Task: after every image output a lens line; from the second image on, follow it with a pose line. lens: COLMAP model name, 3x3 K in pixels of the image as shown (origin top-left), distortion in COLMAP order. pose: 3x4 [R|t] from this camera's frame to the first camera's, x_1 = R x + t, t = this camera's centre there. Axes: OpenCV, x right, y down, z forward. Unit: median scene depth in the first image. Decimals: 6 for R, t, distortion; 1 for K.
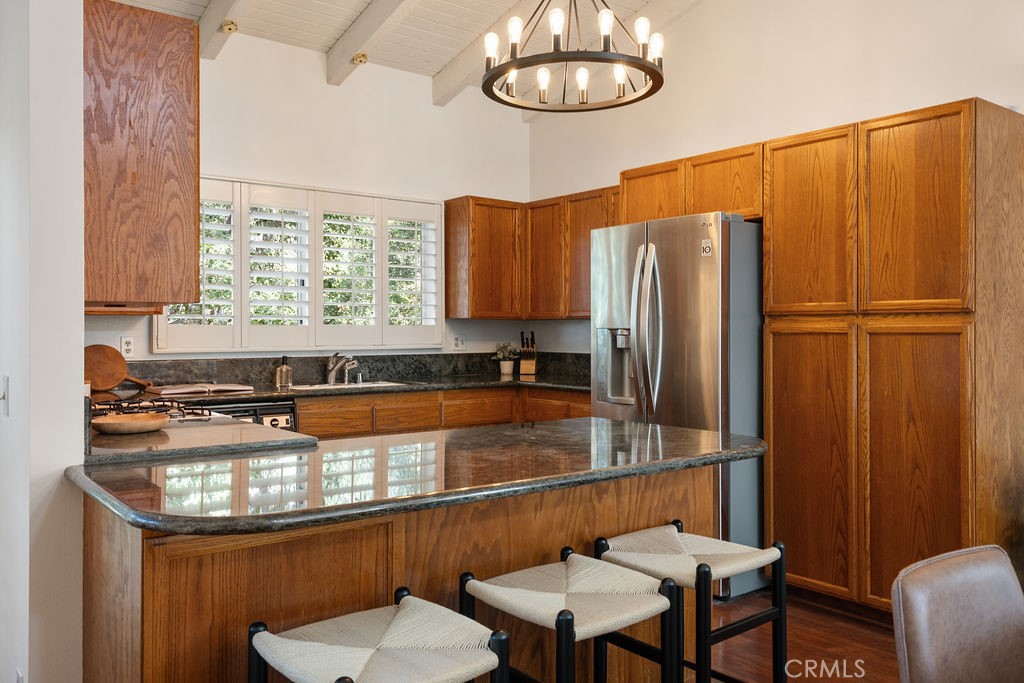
lens RADIAL K [[816.2, 0, 511.5], [0, 816.2, 336.2], [0, 0, 1]] dist [0.006663, 0.008793]
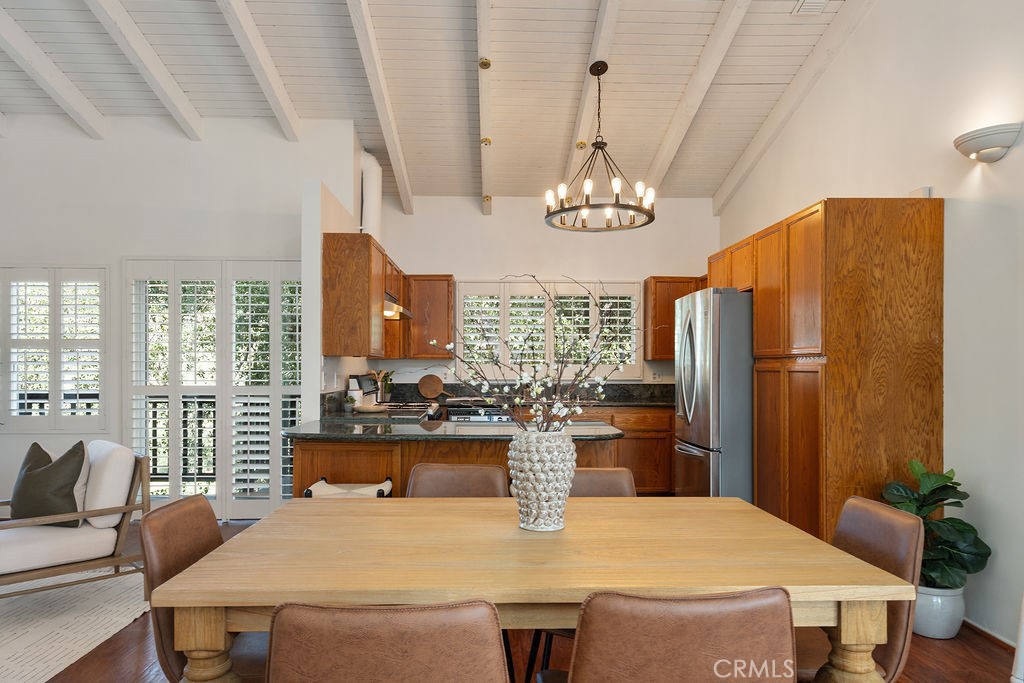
lens RADIAL K [[667.8, 0, 506.0], [0, 667.8, 369.6], [0, 0, 1]] dist [0.005813, 0.001277]
pose [[0.801331, 0.005492, -0.598195, 0.650827], [-0.008137, 0.999965, -0.001720, 0.000073], [0.598165, 0.006246, 0.801348, -0.171275]]
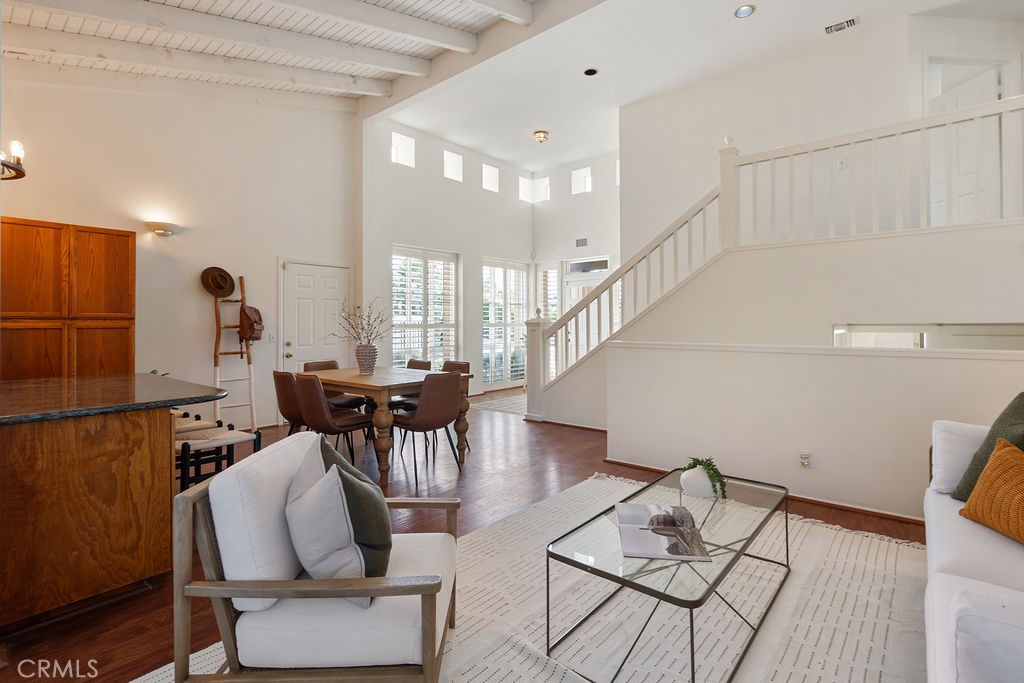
lens RADIAL K [[486.7, 0, 513.8], [0, 486.7, 316.6], [0, 0, 1]] dist [-0.003886, -0.000777]
pose [[-0.195465, 0.019859, 0.980510, -0.875394], [0.013094, 0.999759, -0.017638, 0.002675], [-0.980623, 0.009391, -0.195678, 0.138886]]
